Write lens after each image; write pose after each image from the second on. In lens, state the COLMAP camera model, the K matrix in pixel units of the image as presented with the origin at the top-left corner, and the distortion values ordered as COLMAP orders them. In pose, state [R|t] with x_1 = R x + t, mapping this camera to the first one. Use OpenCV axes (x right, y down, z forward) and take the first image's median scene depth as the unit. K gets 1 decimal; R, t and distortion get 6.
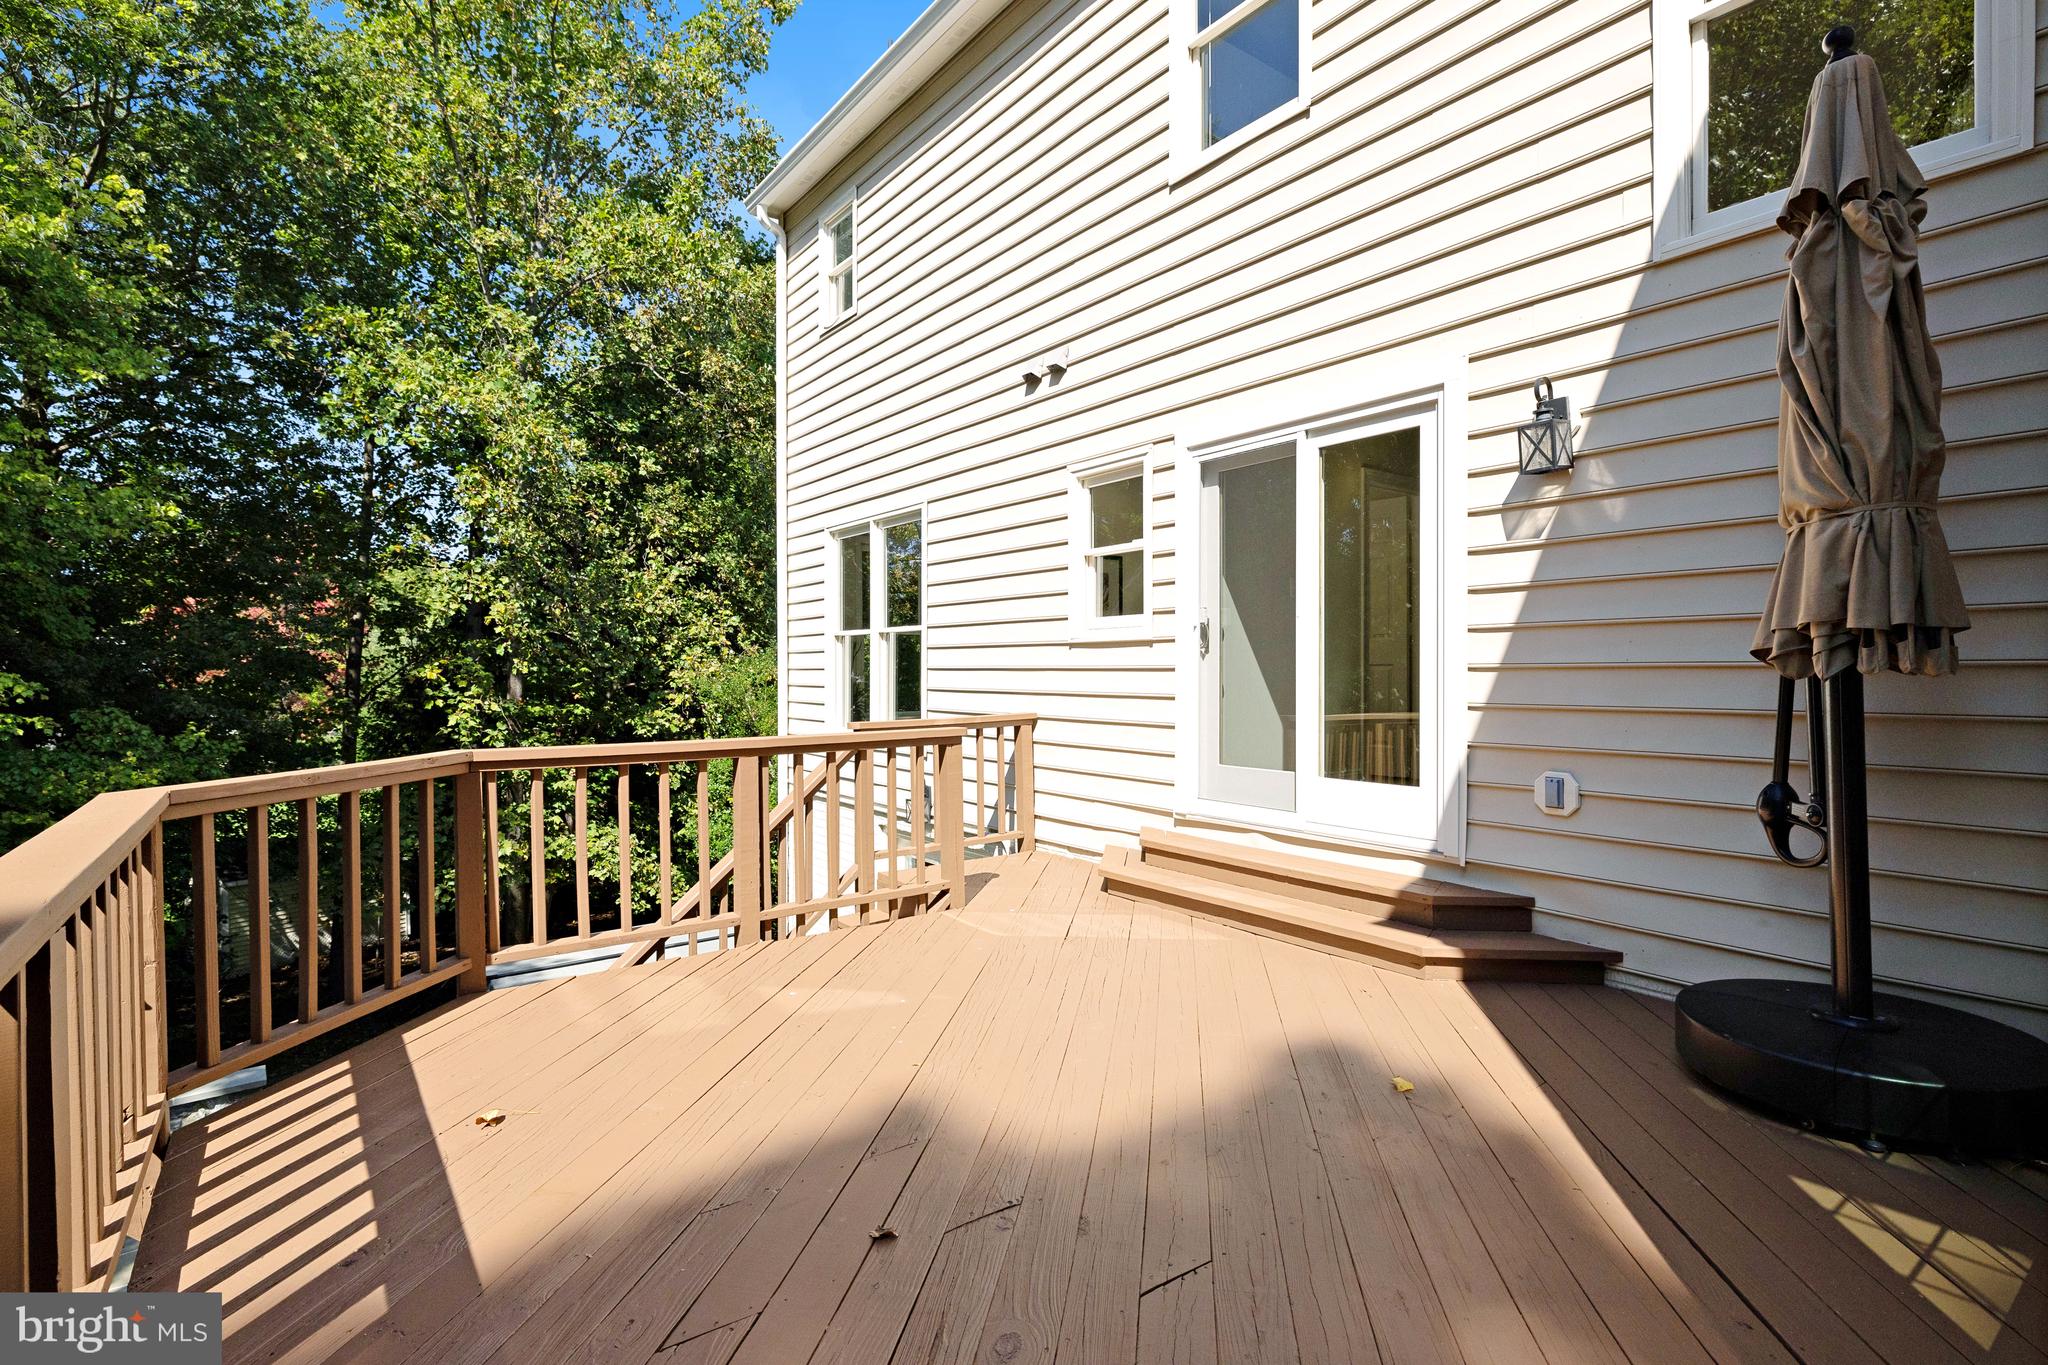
lens RADIAL K [[914.0, 0, 1023.4], [0, 914.0, 672.3], [0, 0, 1]] dist [-0.017218, -0.000682]
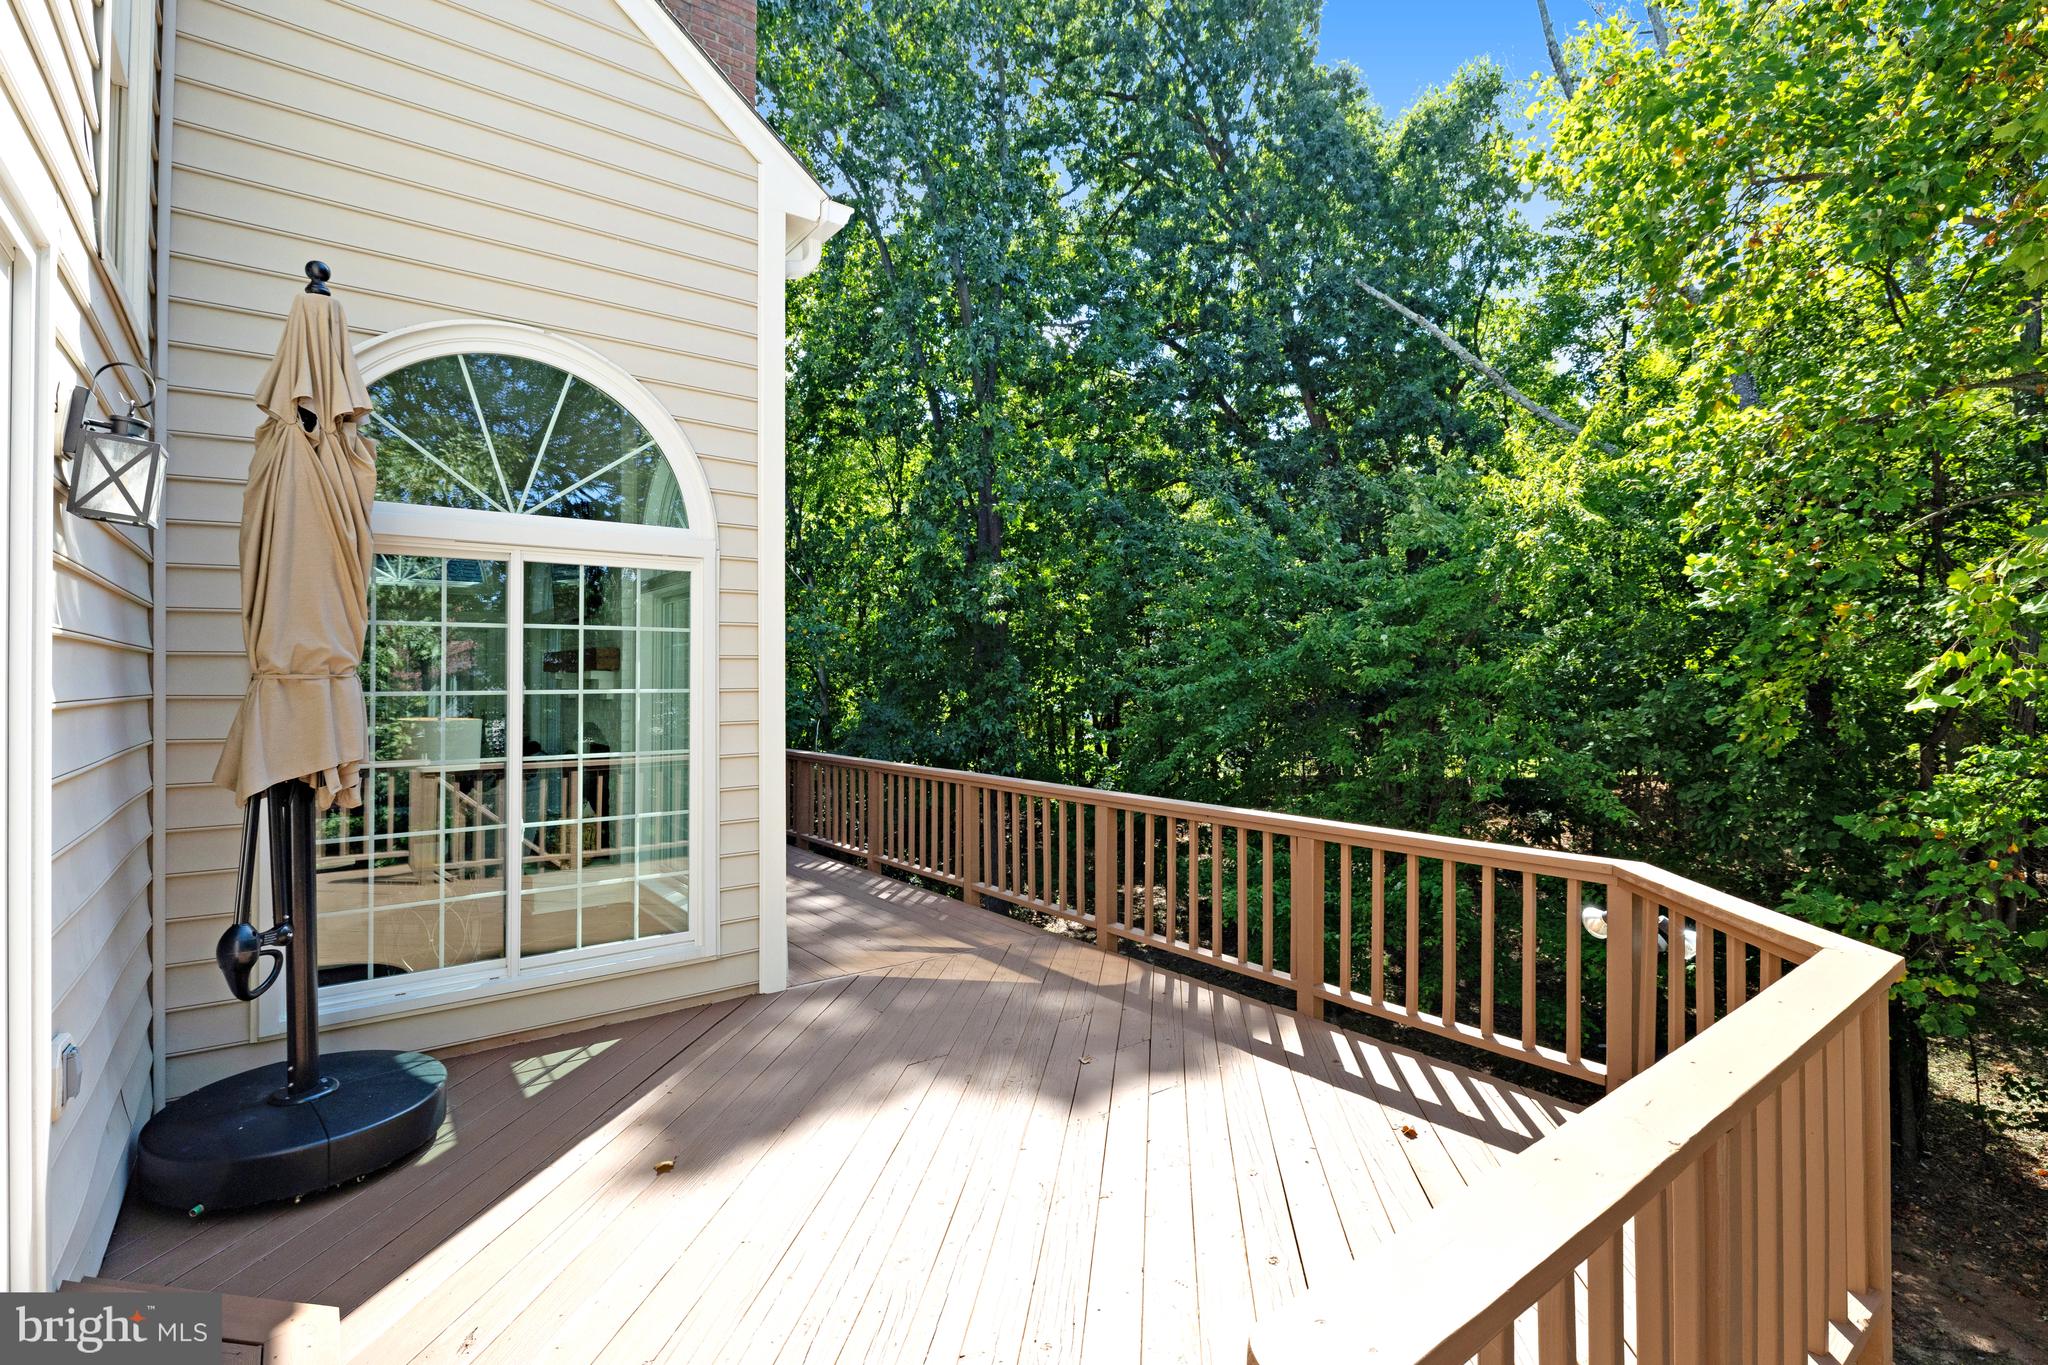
lens RADIAL K [[914.0, 0, 1023.3], [0, 914.0, 675.9], [0, 0, 1]] dist [-0.017218, -0.000682]
pose [[-0.999802, 0.019868, 0.000616, -0.067565], [0.019872, 0.999778, 0.007069, -0.214108], [-0.000475, 0.007080, -0.999975, 2.845688]]
